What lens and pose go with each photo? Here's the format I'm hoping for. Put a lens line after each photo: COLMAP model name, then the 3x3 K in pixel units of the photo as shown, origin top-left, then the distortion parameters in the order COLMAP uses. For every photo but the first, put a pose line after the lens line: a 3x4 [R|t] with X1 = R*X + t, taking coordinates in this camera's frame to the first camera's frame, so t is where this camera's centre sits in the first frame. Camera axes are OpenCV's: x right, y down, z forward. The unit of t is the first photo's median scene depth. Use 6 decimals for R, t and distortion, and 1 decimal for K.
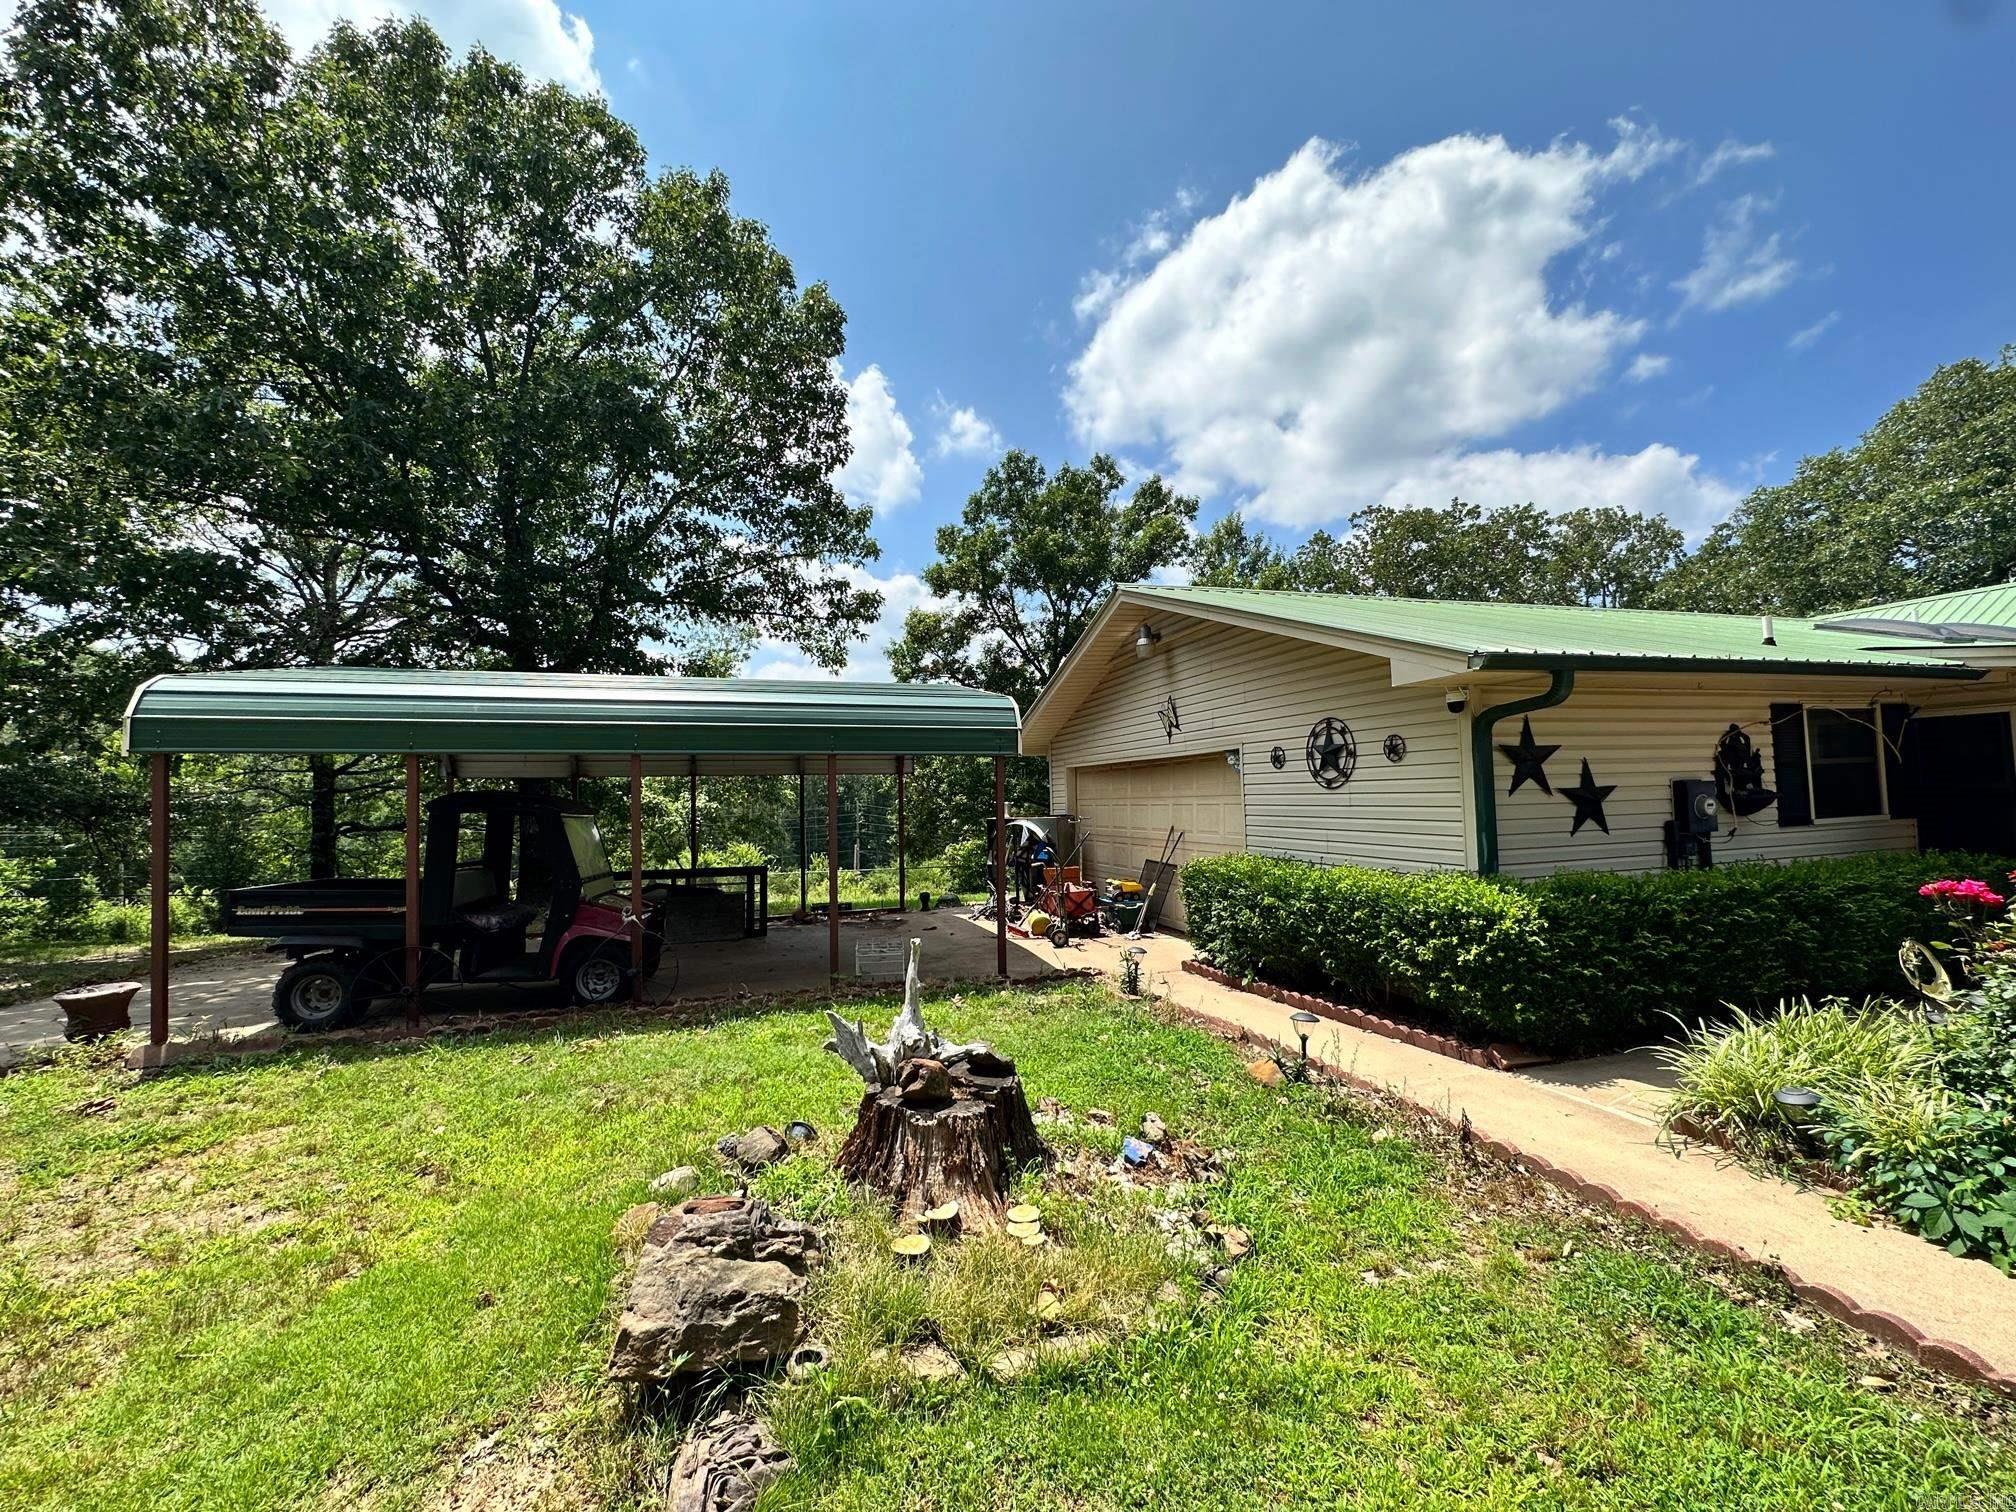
lens RADIAL K [[802.6, 0, 991.0], [0, 802.6, 749.2], [0, 0, 1]] dist [-0.004212, 0.000659]
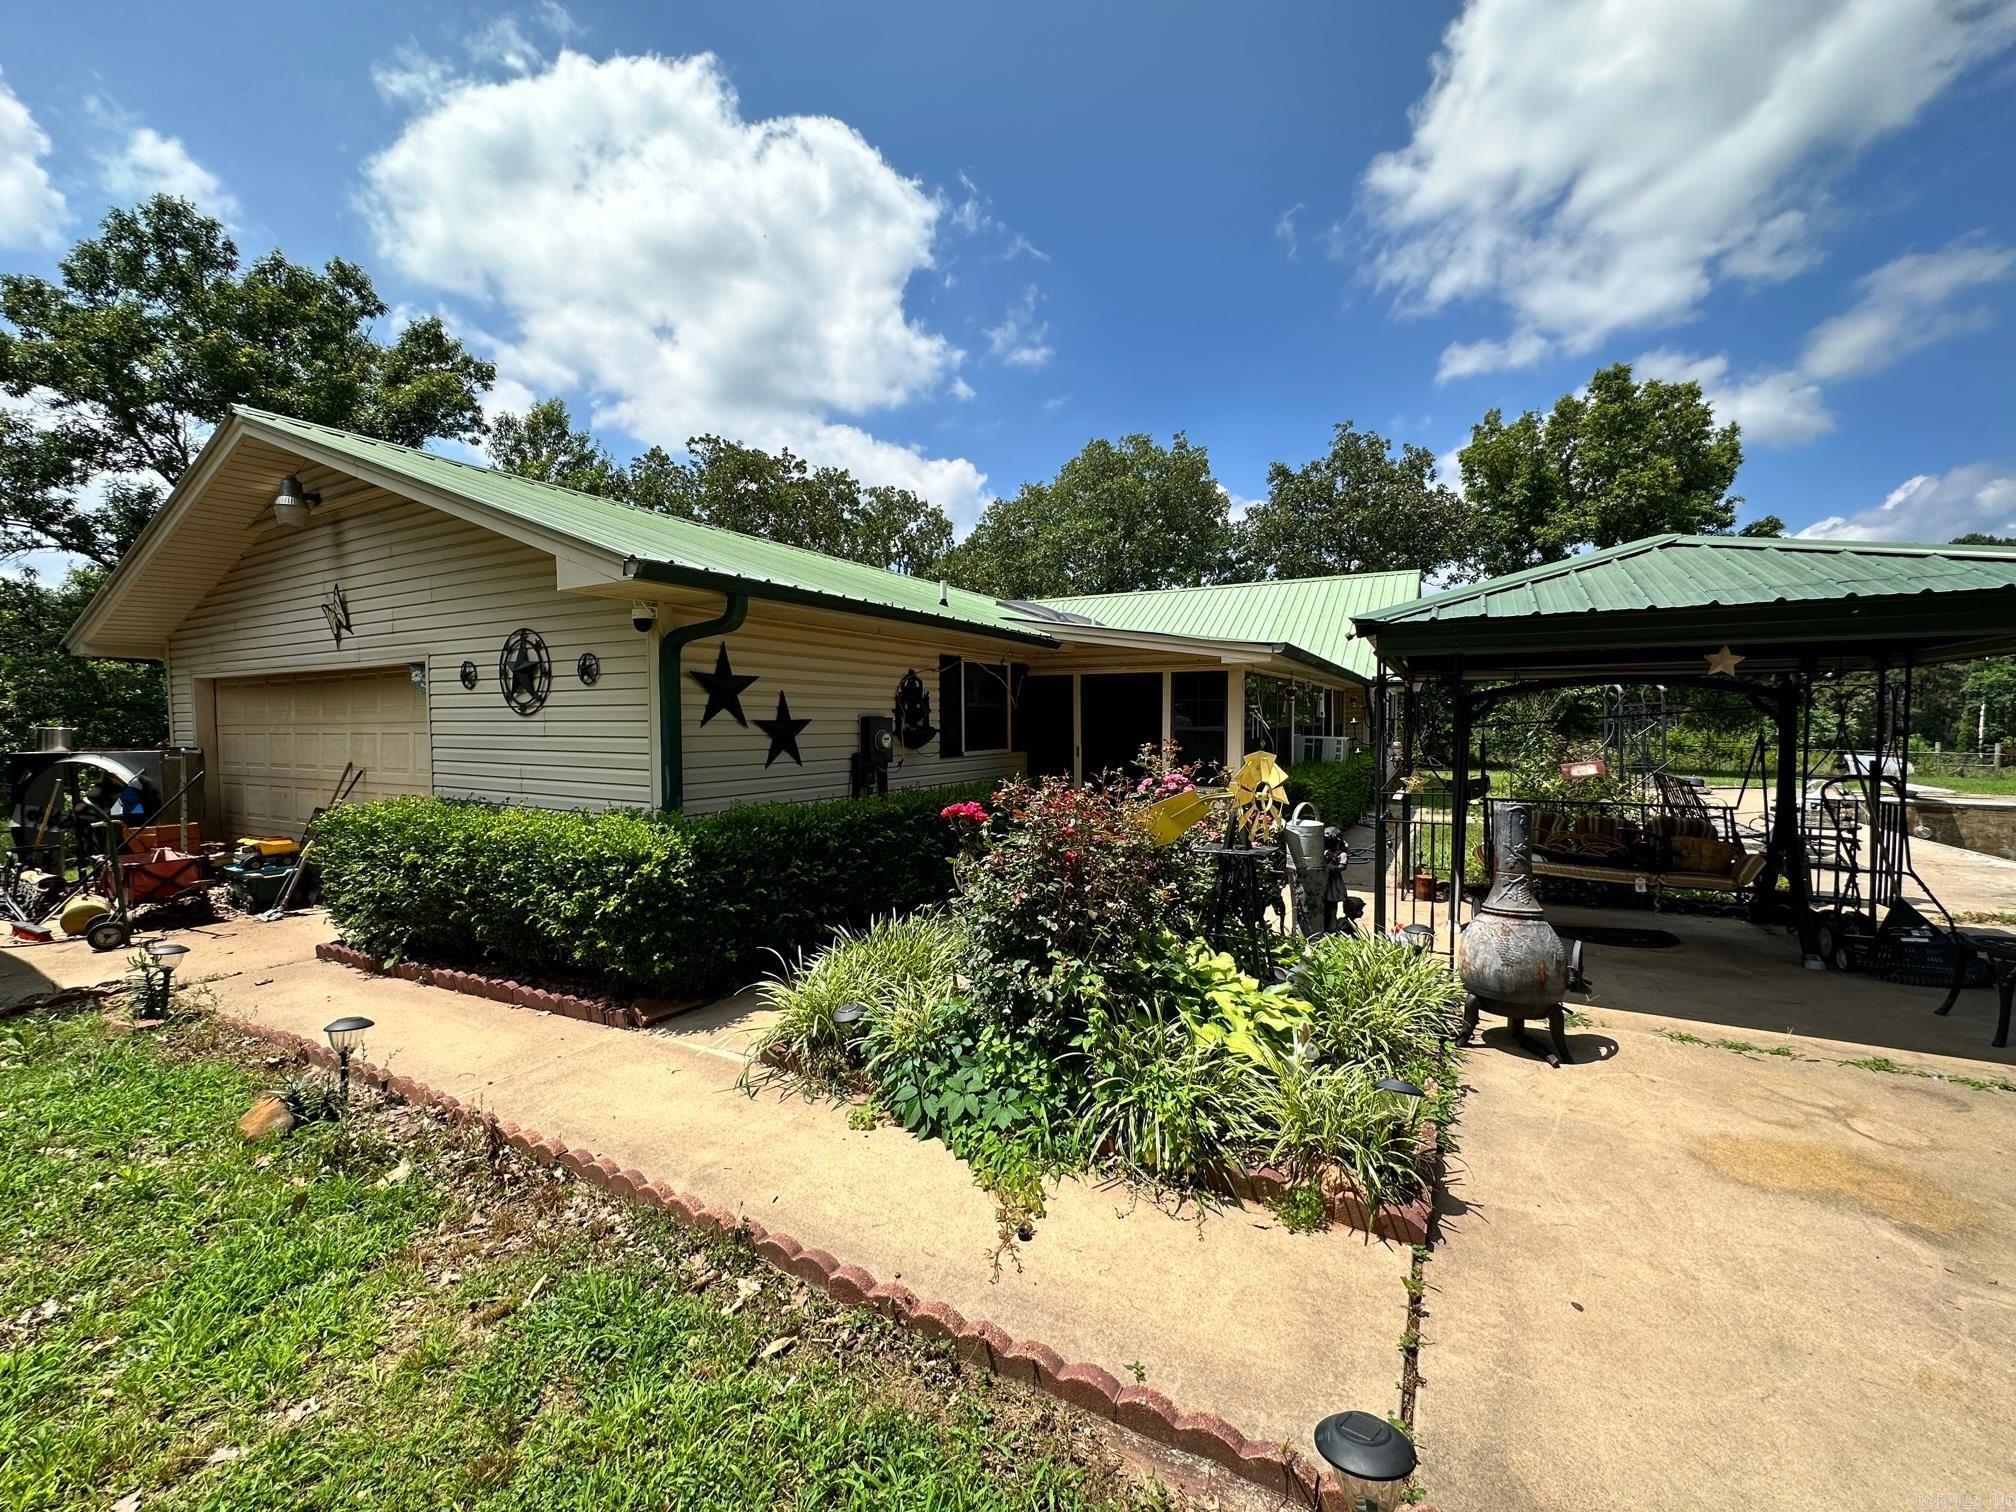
lens RADIAL K [[802.6, 0, 998.9], [0, 802.6, 749.1], [0, 0, 1]] dist [-0.004212, 0.000659]
pose [[0.727753, 0.001761, 0.685837, 0.175002], [-0.056743, 0.996723, 0.057652, 0.007107], [-0.683488, -0.080873, 0.725468, 0.053030]]
